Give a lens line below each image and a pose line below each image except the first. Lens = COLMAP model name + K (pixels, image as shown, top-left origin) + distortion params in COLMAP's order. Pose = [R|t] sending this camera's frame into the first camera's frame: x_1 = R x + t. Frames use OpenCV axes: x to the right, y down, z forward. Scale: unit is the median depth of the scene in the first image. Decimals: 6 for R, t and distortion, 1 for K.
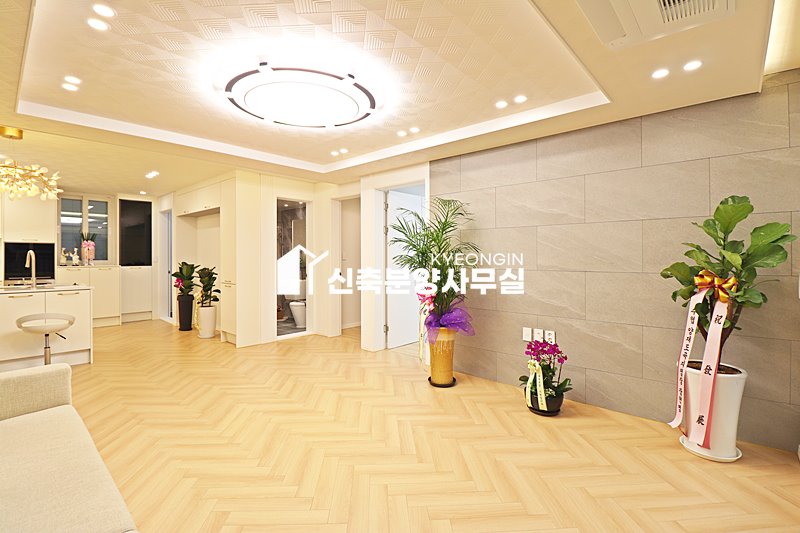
lens RADIAL K [[365.4, 0, 399.3], [0, 365.4, 258.2], [0, 0, 1]] dist [0.001321, -0.017155]
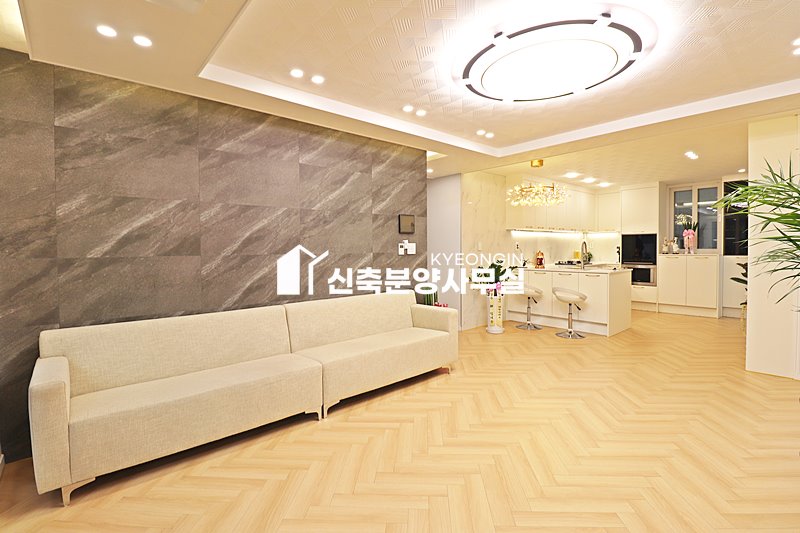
lens RADIAL K [[374.3, 0, 399.0], [0, 374.3, 258.1], [0, 0, 1]] dist [-0.002194, -0.015315]
pose [[-0.120342, 0.027668, -0.992347, 0.589766], [0.003787, 0.999617, 0.027412, 0.000715], [0.992725, -0.000459, -0.120401, 0.661466]]
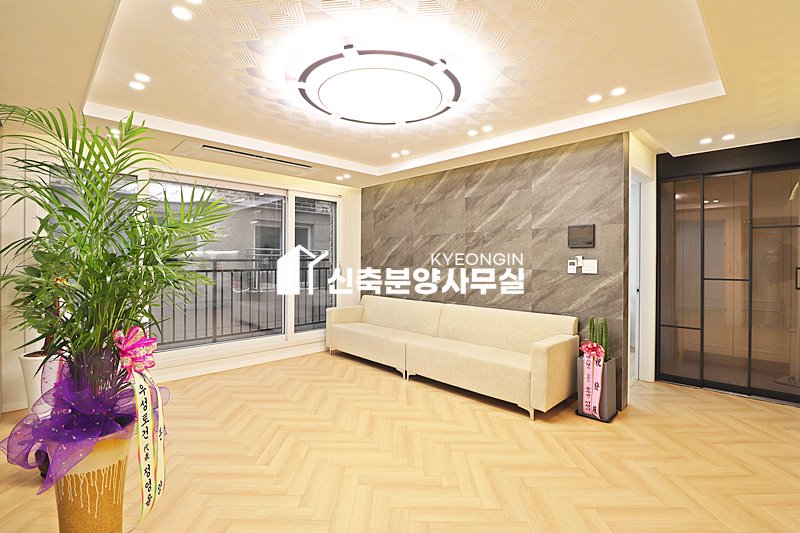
lens RADIAL K [[369.8, 0, 399.2], [0, 369.8, 260.8], [0, 0, 1]] dist [0.000687, -0.012947]
pose [[-0.997742, -0.003504, 0.067069, -0.323907], [-0.002824, 0.999944, 0.010220, -0.022833], [-0.067101, 0.010008, -0.997696, 1.665317]]
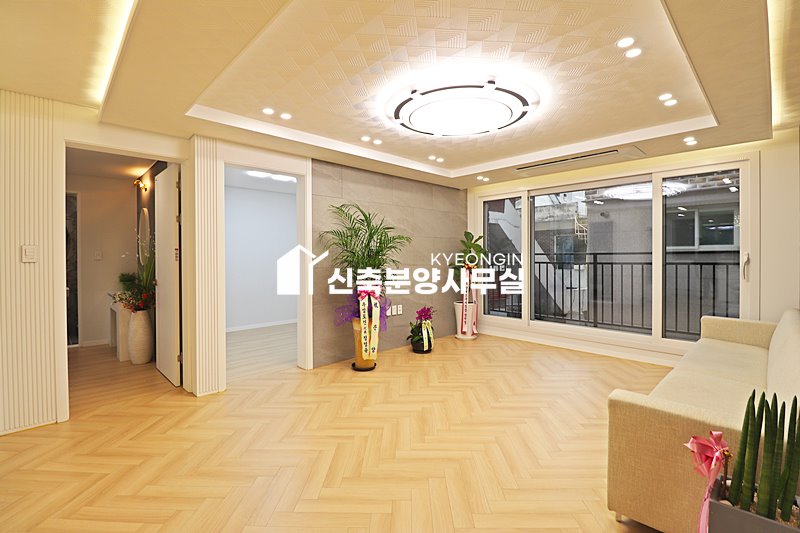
lens RADIAL K [[365.4, 0, 399.3], [0, 365.4, 258.2], [0, 0, 1]] dist [0.001321, -0.017155]
pose [[0.076740, -0.005356, 0.997037, -1.196695], [0.009632, 0.999943, 0.004630, -0.002776], [-0.997005, 0.009248, 0.076787, 0.957179]]
